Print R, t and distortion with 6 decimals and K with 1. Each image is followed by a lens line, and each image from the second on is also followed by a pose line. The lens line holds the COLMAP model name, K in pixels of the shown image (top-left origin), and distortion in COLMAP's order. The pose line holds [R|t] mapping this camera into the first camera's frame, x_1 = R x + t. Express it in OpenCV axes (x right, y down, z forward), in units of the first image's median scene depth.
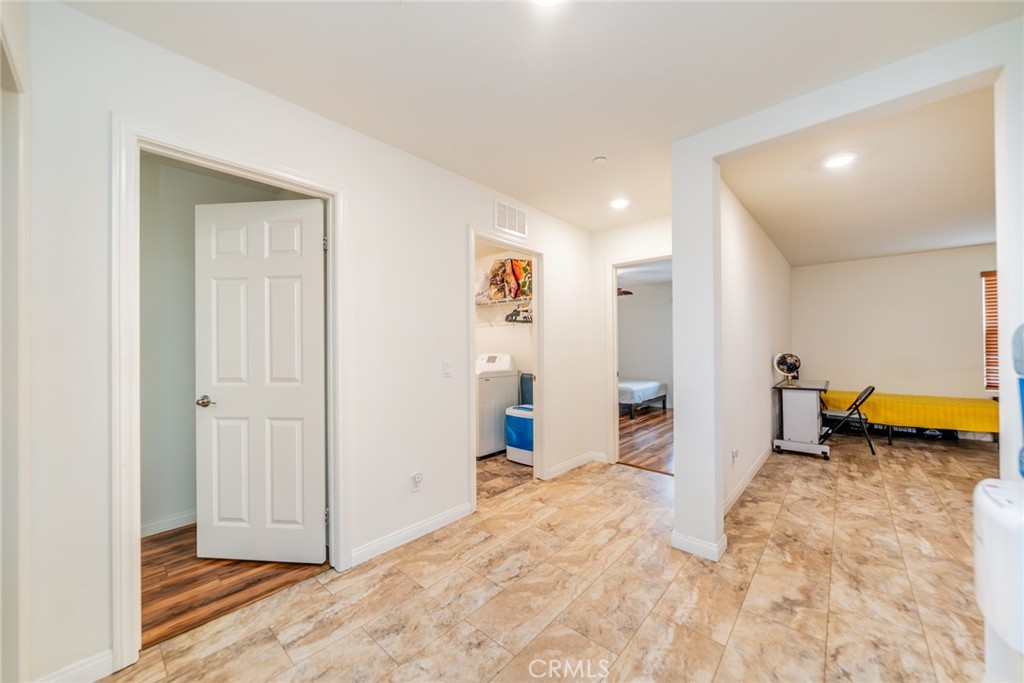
lens RADIAL K [[382.6, 0, 508.0], [0, 382.6, 343.8], [0, 0, 1]] dist [-0.001978, -0.000623]
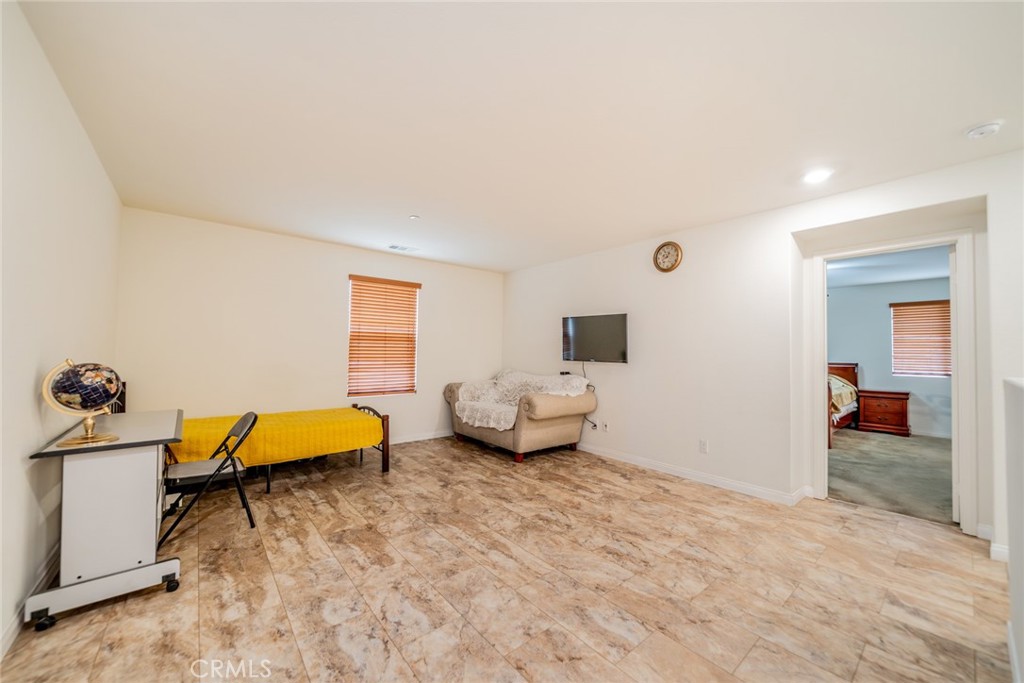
lens RADIAL K [[382.6, 0, 517.9], [0, 382.6, 345.4], [0, 0, 1]] dist [-0.001978, -0.000623]
pose [[0.140298, 0.031392, 0.989612, 0.397519], [-0.028412, 0.999213, -0.027669, 0.005170], [-0.989702, -0.024235, 0.141079, 0.492537]]
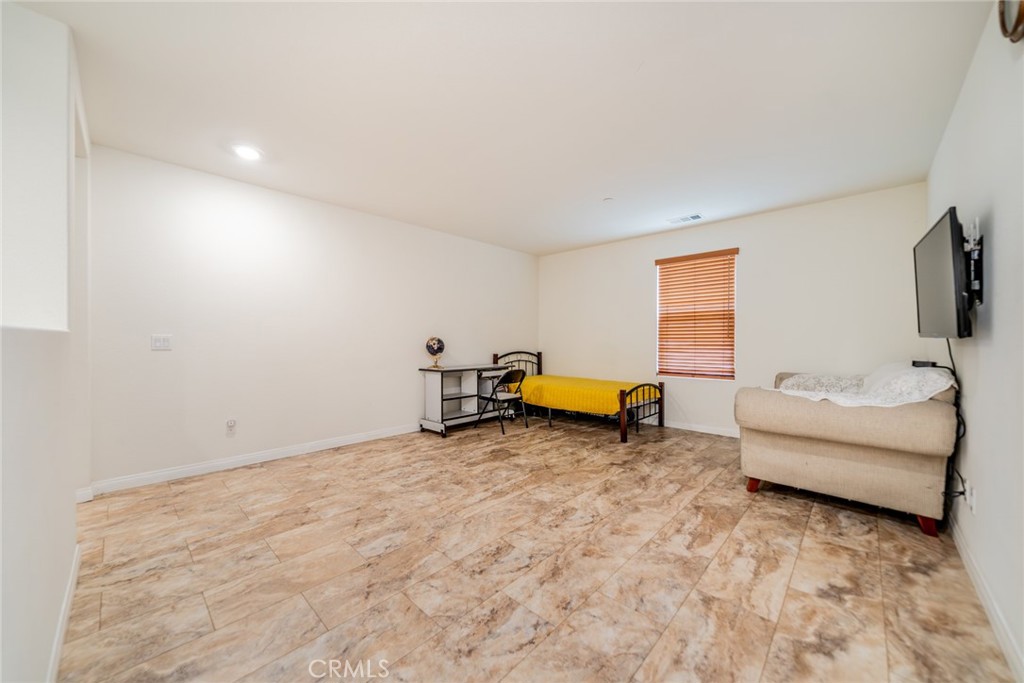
lens RADIAL K [[382.6, 0, 519.1], [0, 382.6, 341.2], [0, 0, 1]] dist [-0.001978, -0.000623]
pose [[0.999338, 0.009753, -0.035052, 1.016405], [-0.009239, 0.999848, 0.014808, 0.018631], [0.035191, -0.014475, 0.999276, -0.044746]]
